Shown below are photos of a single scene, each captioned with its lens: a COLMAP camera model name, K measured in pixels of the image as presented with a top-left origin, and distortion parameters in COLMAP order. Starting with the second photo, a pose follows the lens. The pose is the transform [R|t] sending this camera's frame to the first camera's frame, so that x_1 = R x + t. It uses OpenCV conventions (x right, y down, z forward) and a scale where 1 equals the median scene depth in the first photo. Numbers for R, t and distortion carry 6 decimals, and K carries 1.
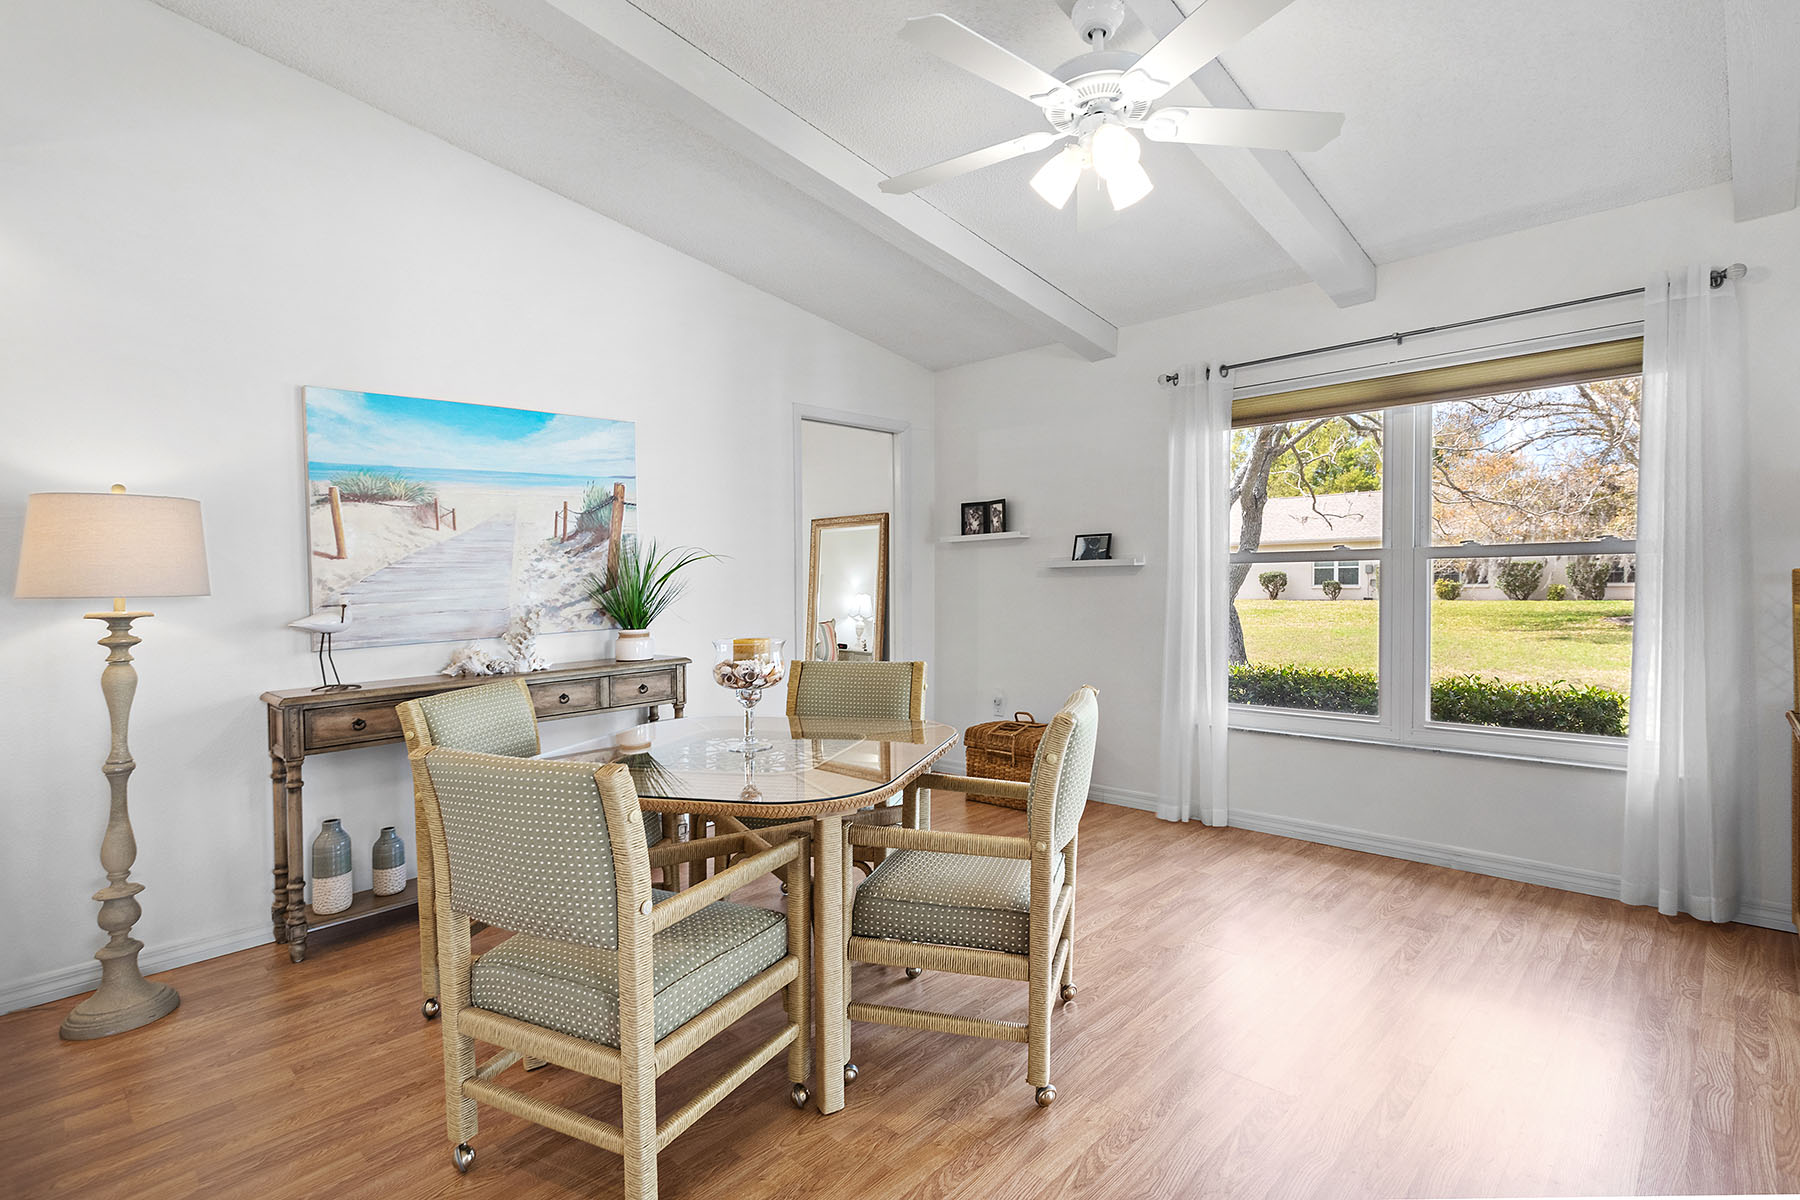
lens RADIAL K [[825.6, 0, 858.6], [0, 825.6, 597.9], [0, 0, 1]] dist [0.002541, -0.003629]
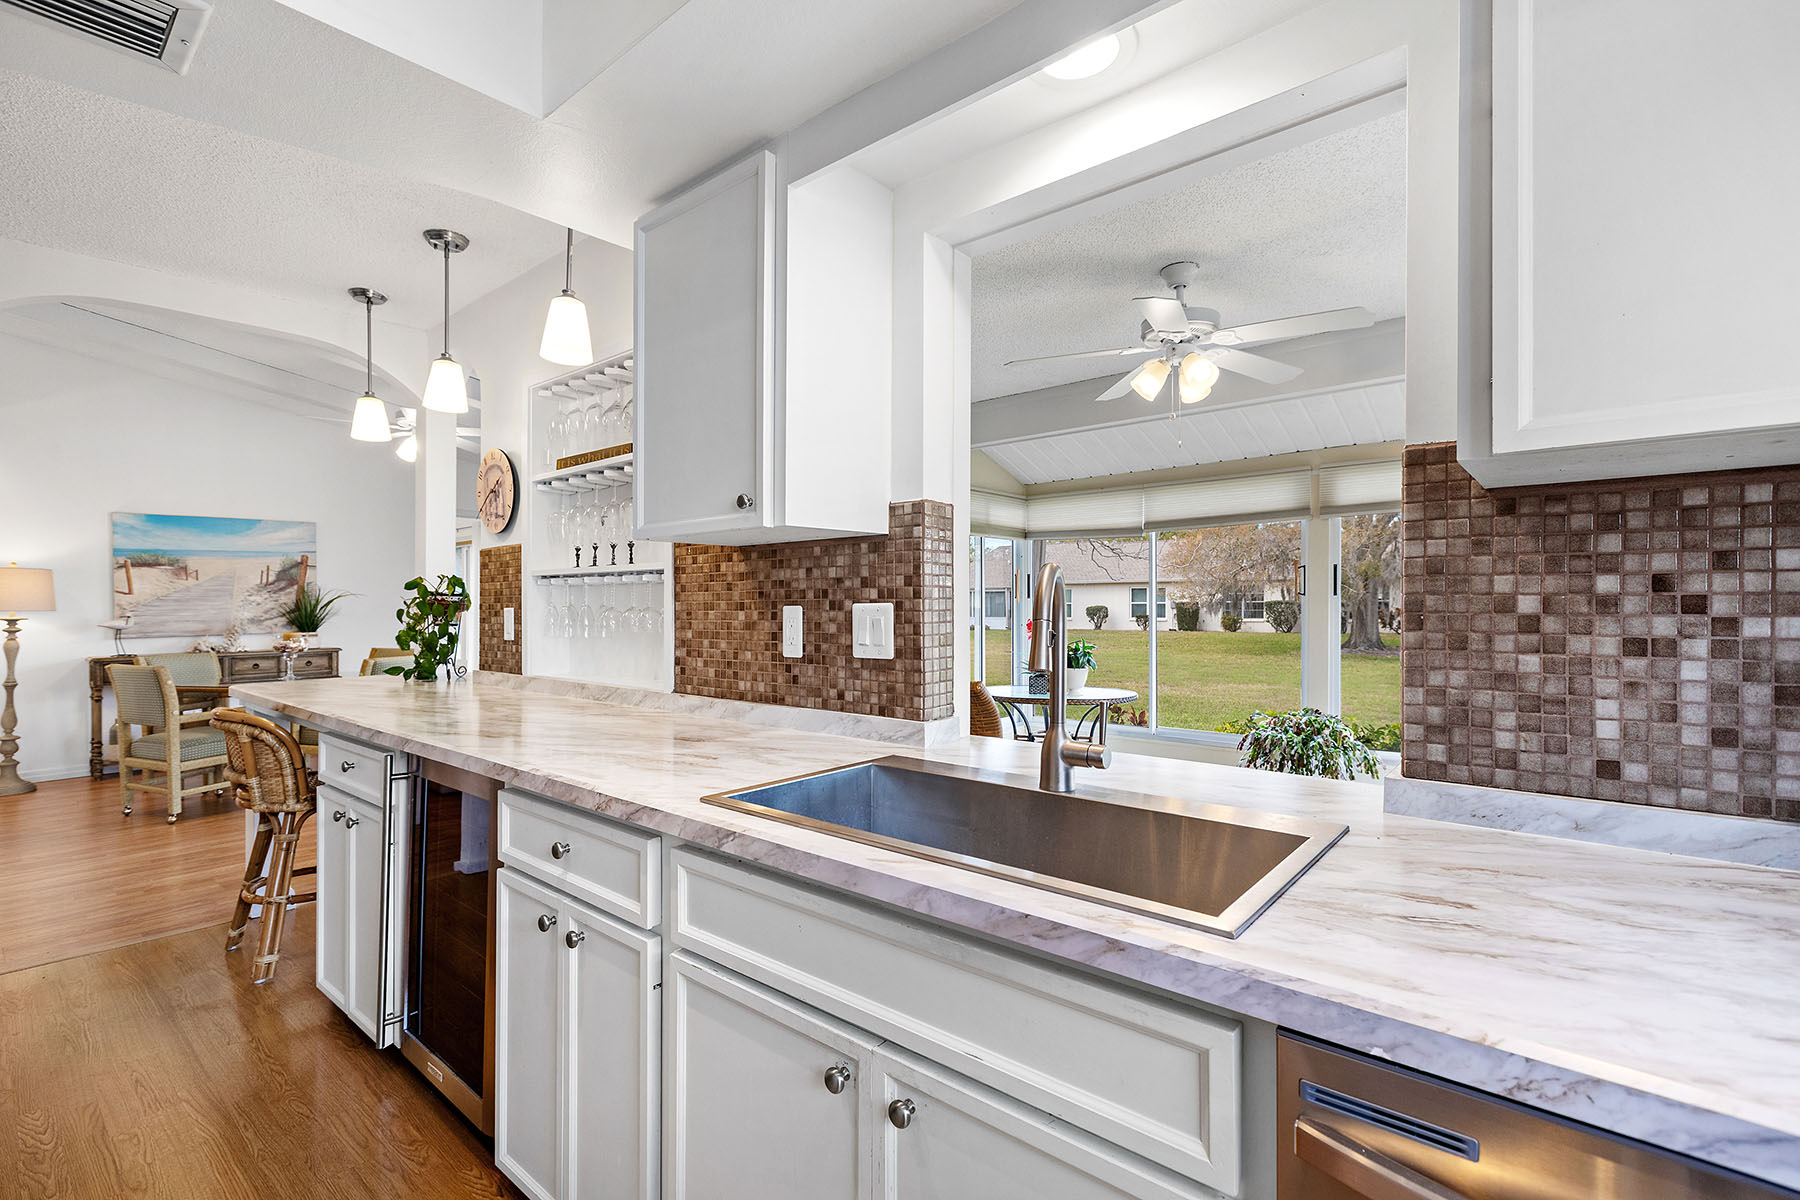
lens RADIAL K [[825.6, 0, 901.8], [0, 825.6, 615.0], [0, 0, 1]] dist [0.002541, -0.003629]
pose [[0.998514, 0.014111, 0.052638, 1.138098], [-0.013417, 0.999819, -0.013512, 0.006117], [-0.052819, 0.012786, 0.998522, -1.112680]]
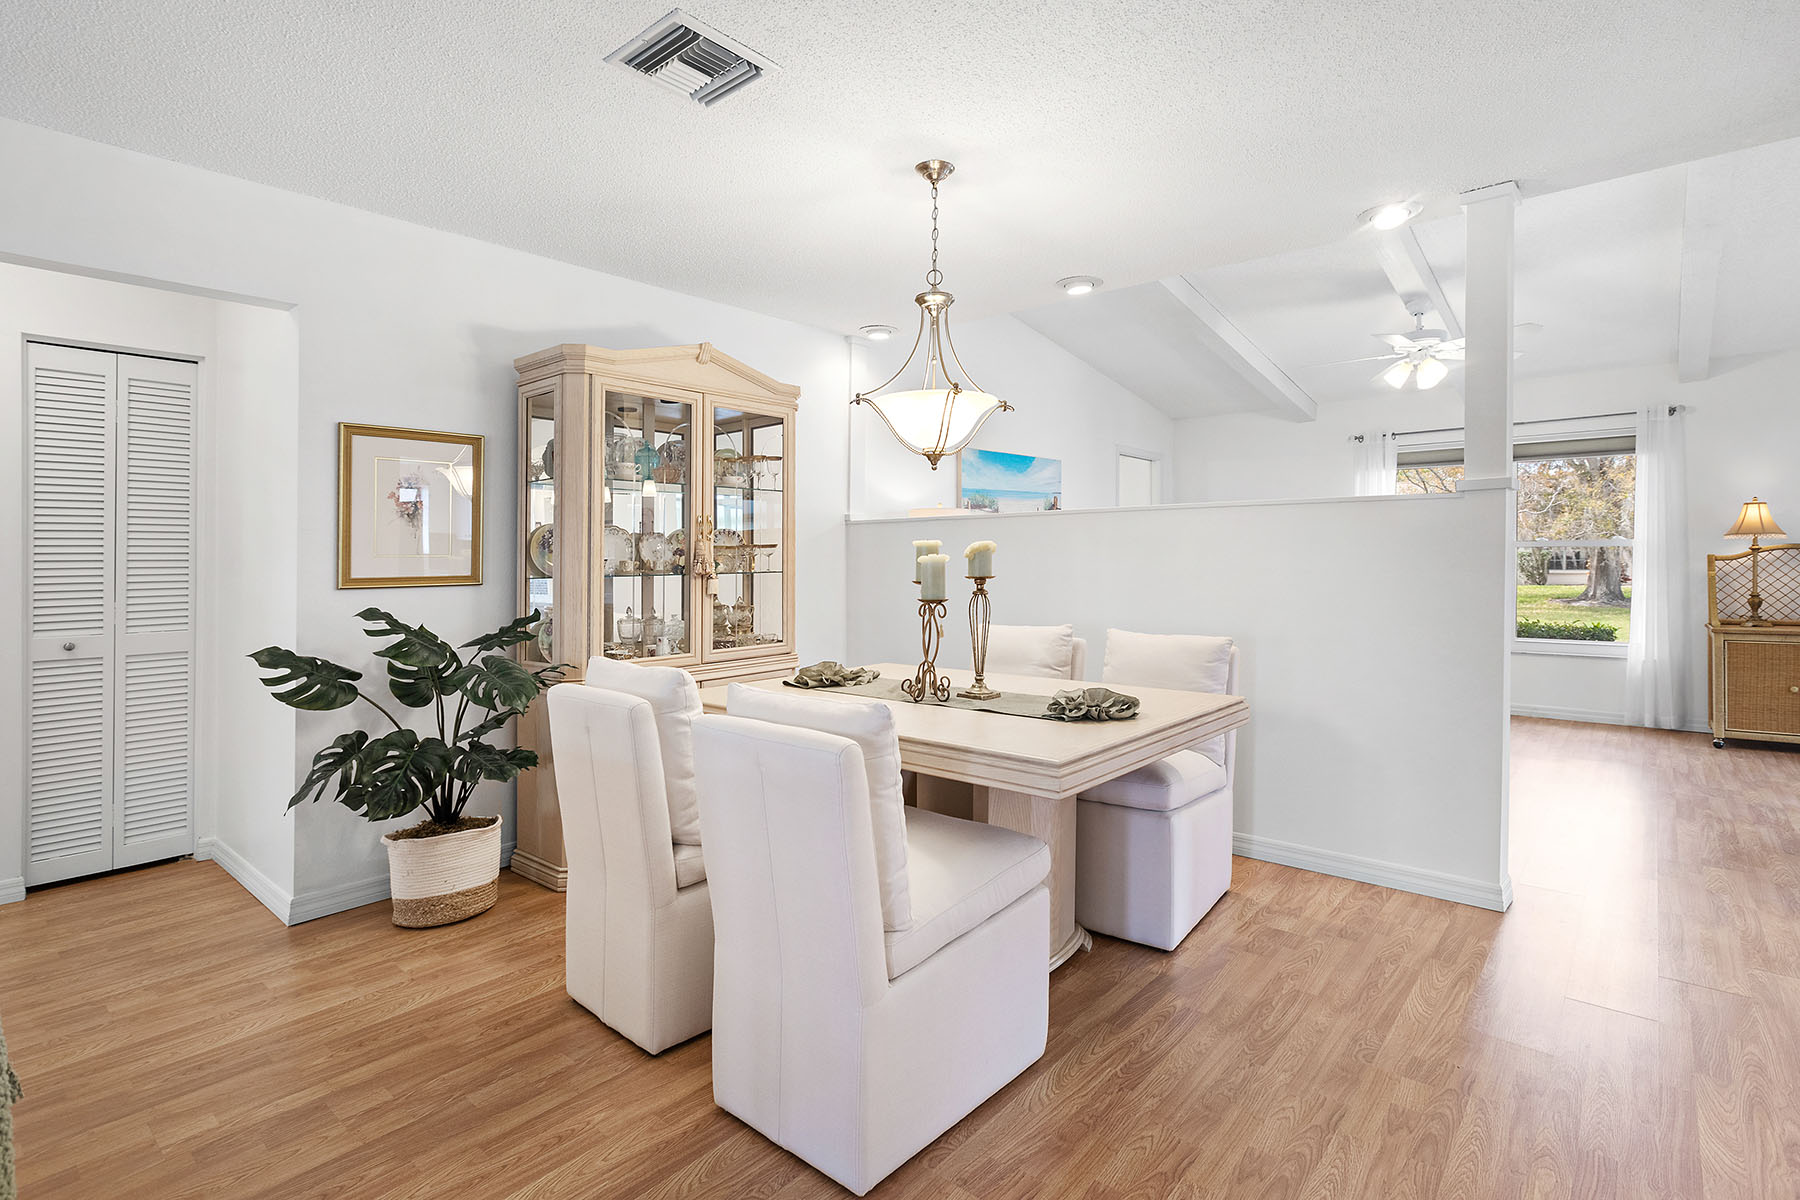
lens RADIAL K [[827.4, 0, 869.9], [0, 827.4, 563.9], [0, 0, 1]] dist [-0.000788, -0.000608]
pose [[0.998261, 0.011411, 0.057829, -0.898906], [-0.010358, 0.999776, -0.018465, 0.040556], [-0.058027, 0.017834, 0.998156, -0.785243]]
